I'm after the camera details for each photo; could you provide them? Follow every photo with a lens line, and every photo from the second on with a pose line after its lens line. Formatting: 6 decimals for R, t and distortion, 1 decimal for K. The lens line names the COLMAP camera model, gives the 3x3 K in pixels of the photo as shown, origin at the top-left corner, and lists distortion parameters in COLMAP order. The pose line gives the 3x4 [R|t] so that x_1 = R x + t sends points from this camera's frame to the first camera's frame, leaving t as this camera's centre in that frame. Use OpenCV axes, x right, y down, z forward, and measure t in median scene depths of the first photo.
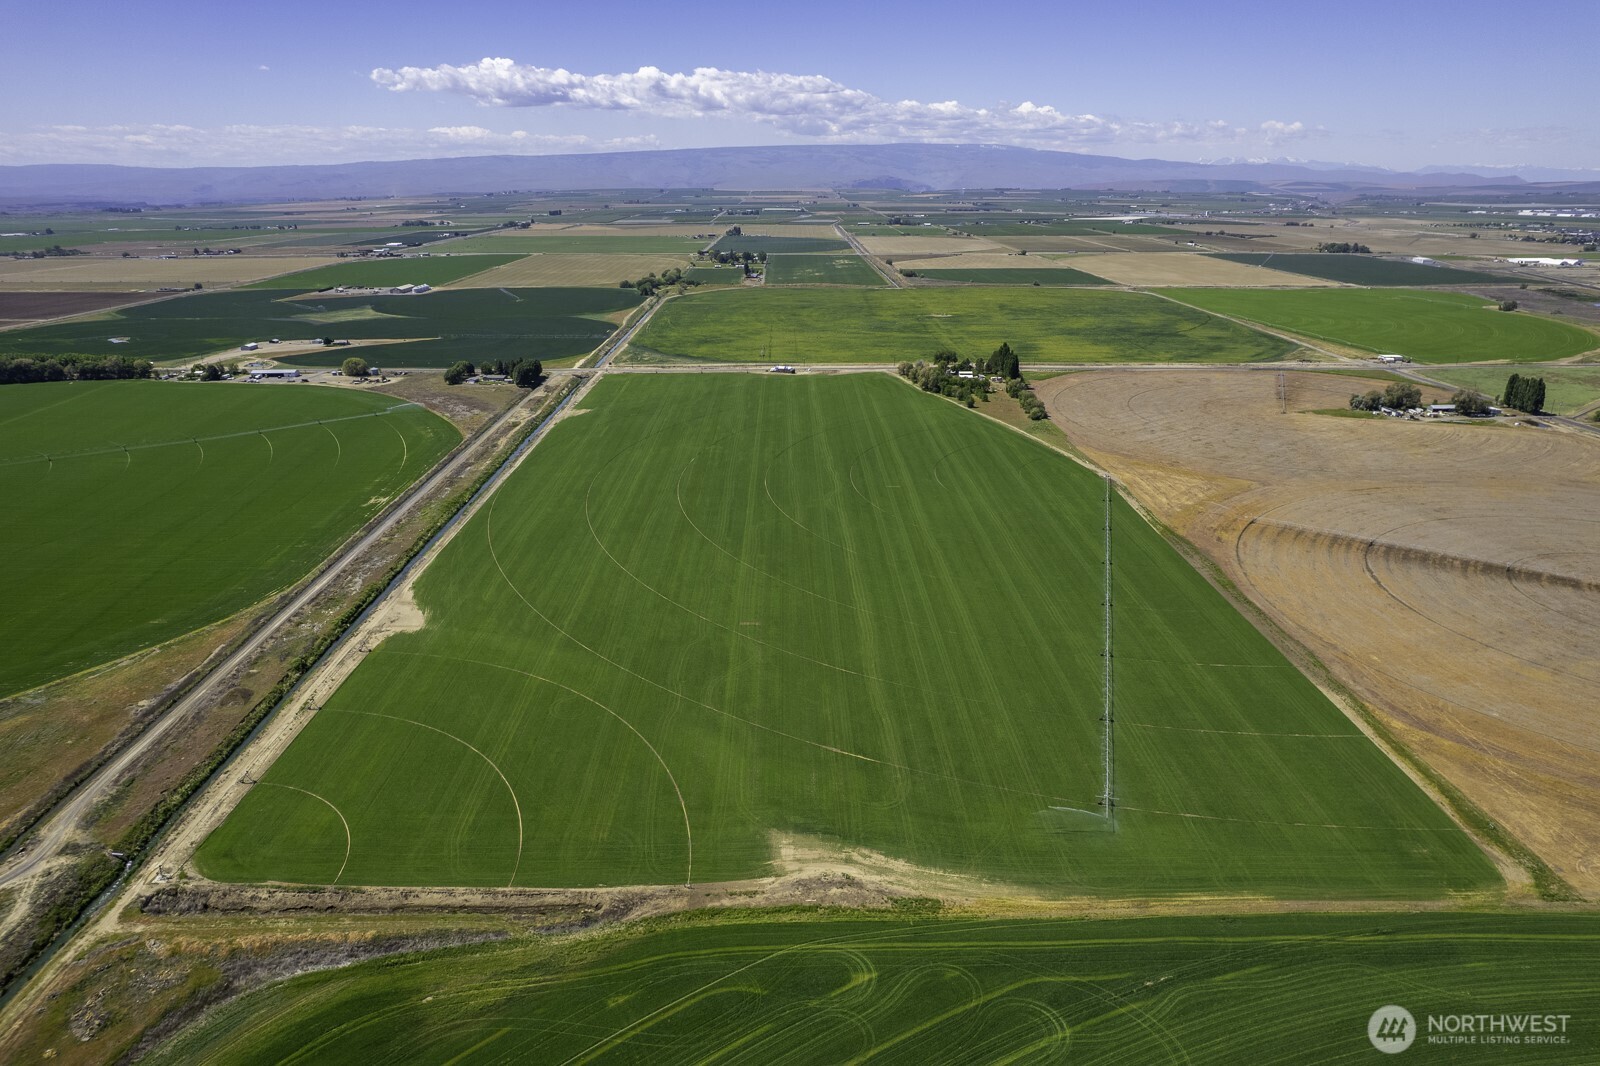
lens RADIAL K [[1048.3, 0, 802.1], [0, 1048.3, 533.6], [0, 0, 1]] dist [-0.072056, 0.073577]
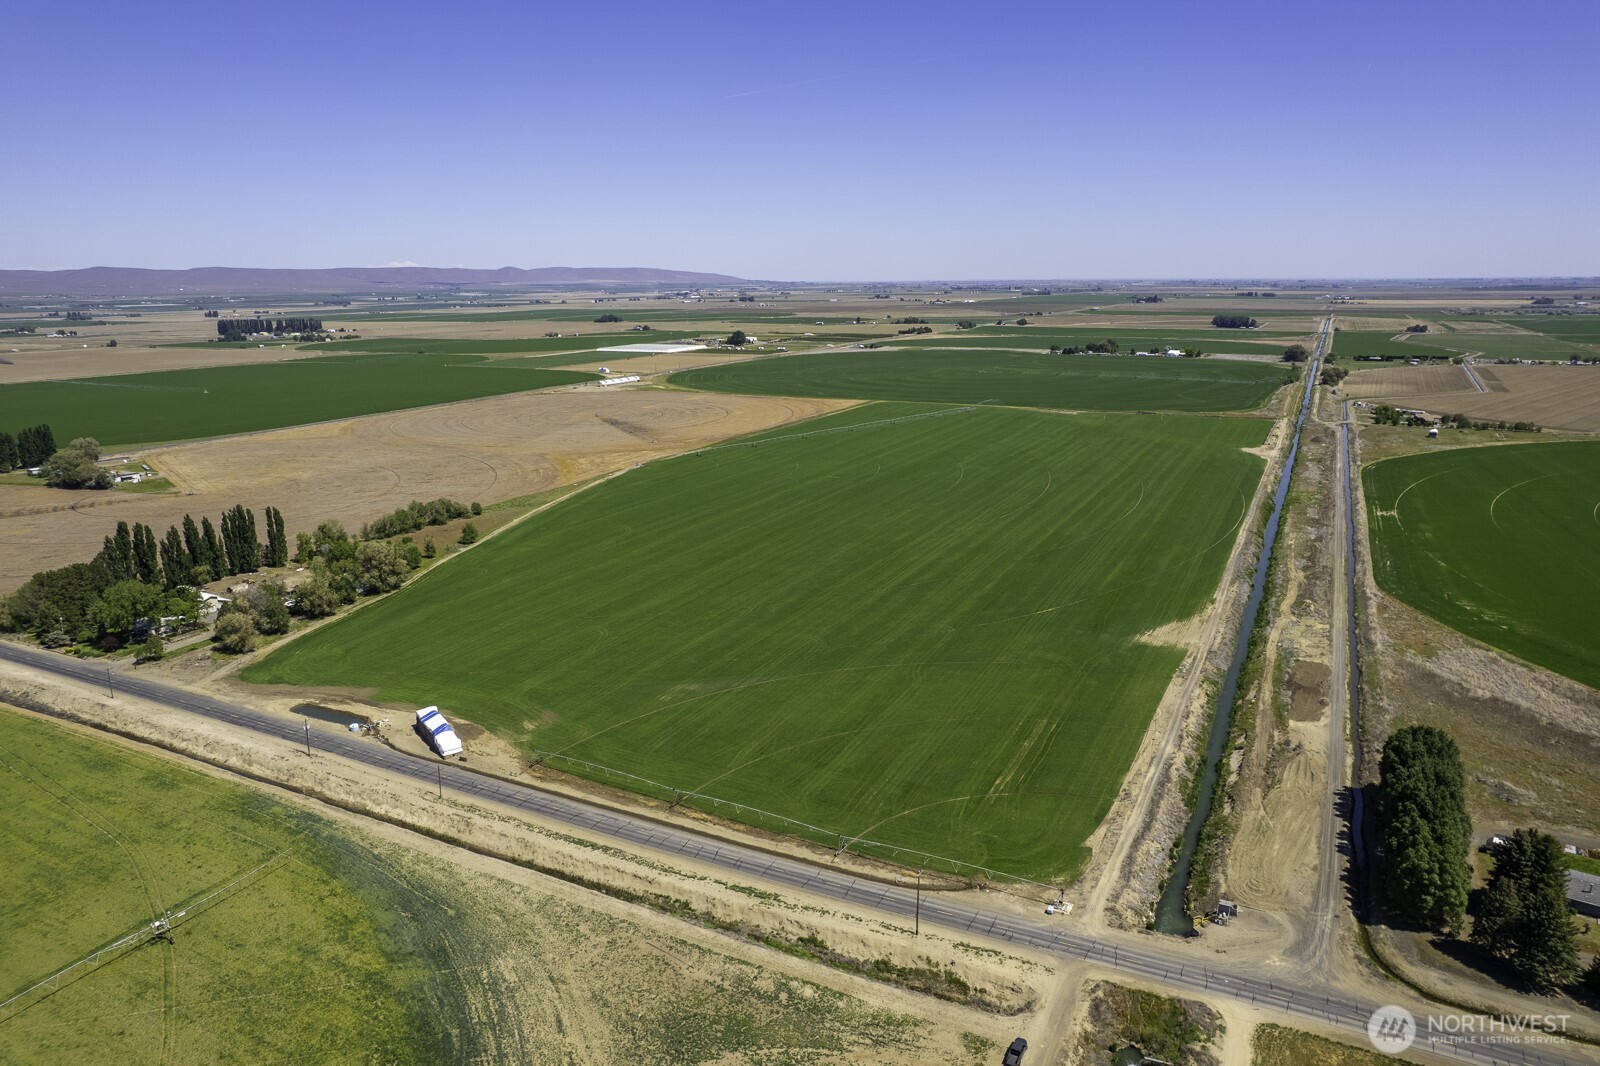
lens RADIAL K [[1012.9, 0, 806.9], [0, 1012.9, 531.8], [0, 0, 1]] dist [-0.042740, 0.019469]
pose [[-0.881216, -0.100975, 0.461803, -0.359091], [0.167922, 0.846337, 0.505486, -0.512969], [-0.441882, 0.522989, -0.728850, 1.790660]]
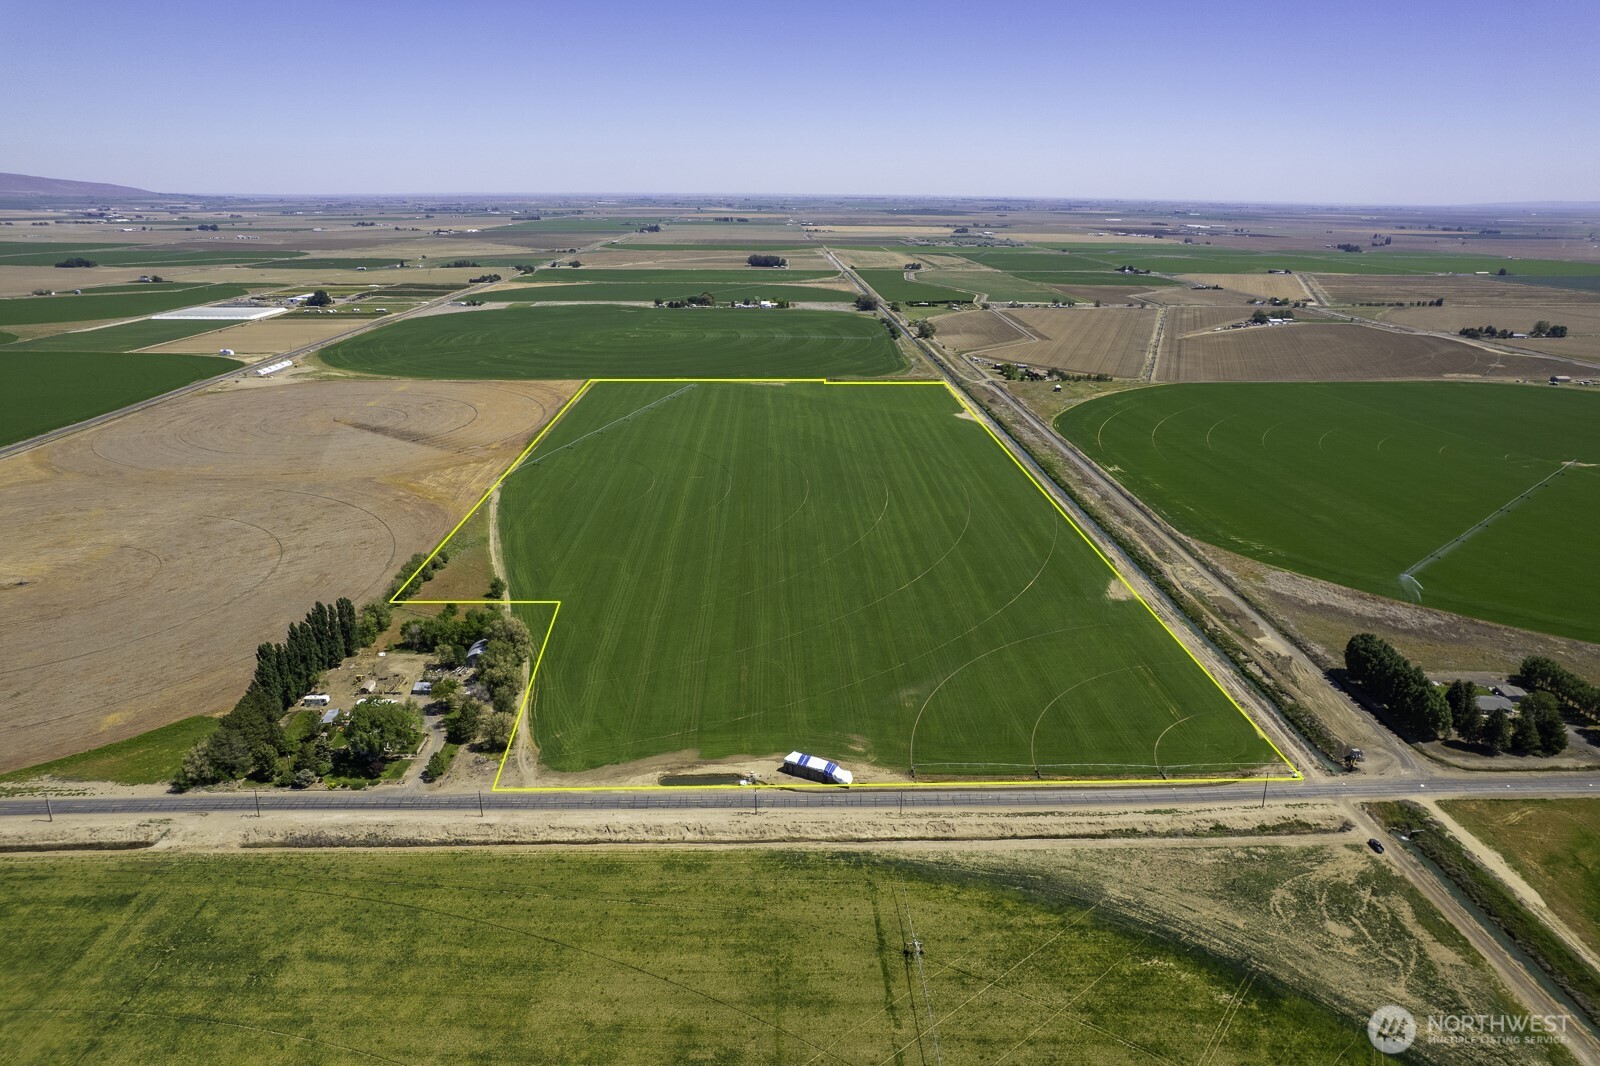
lens RADIAL K [[996.5, 0, 783.5], [0, 996.5, 532.2], [0, 0, 1]] dist [-0.040053, 0.002306]
pose [[-0.999991, -0.003992, 0.001140, -0.010139], [-0.002451, 0.789249, 0.614068, -0.688421], [-0.003351, 0.614060, -0.789252, 1.942836]]
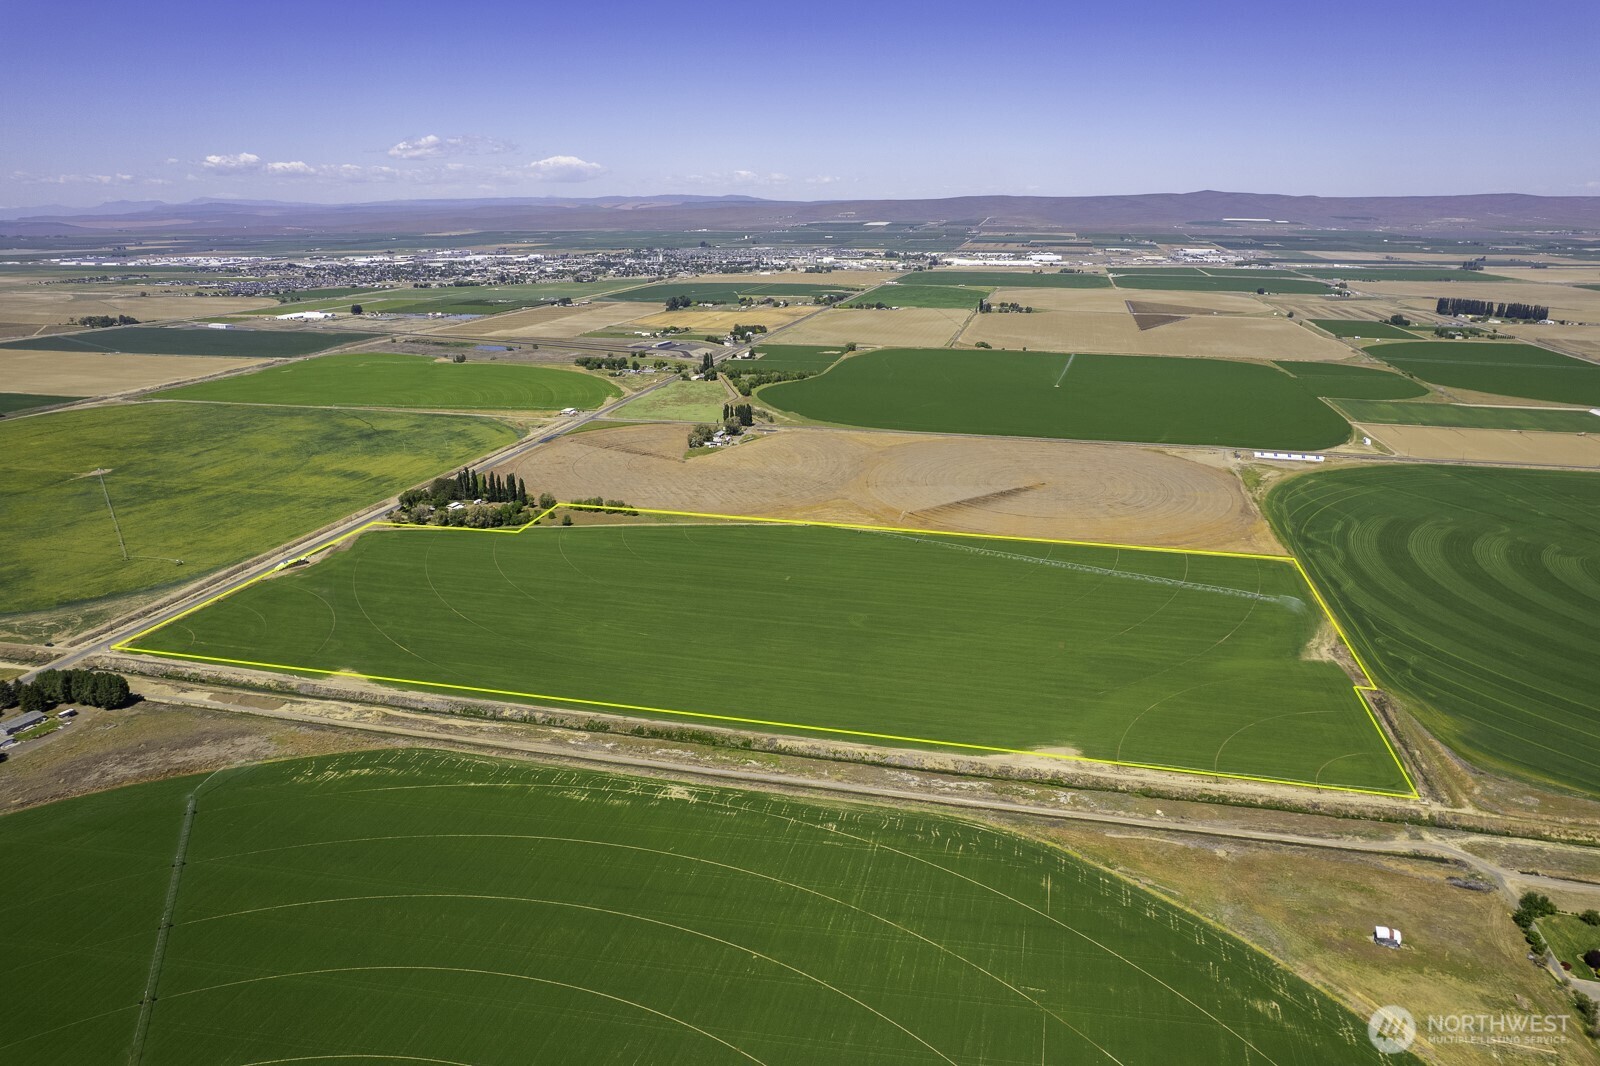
lens RADIAL K [[1050.8, 0, 813.4], [0, 1050.8, 512.2], [0, 0, 1]] dist [-0.079339, 0.069662]
pose [[0.238859, -0.271139, 0.932432, -1.059824], [0.313631, 0.930305, 0.190178, -0.350238], [-0.919011, 0.247014, 0.307249, 0.579898]]
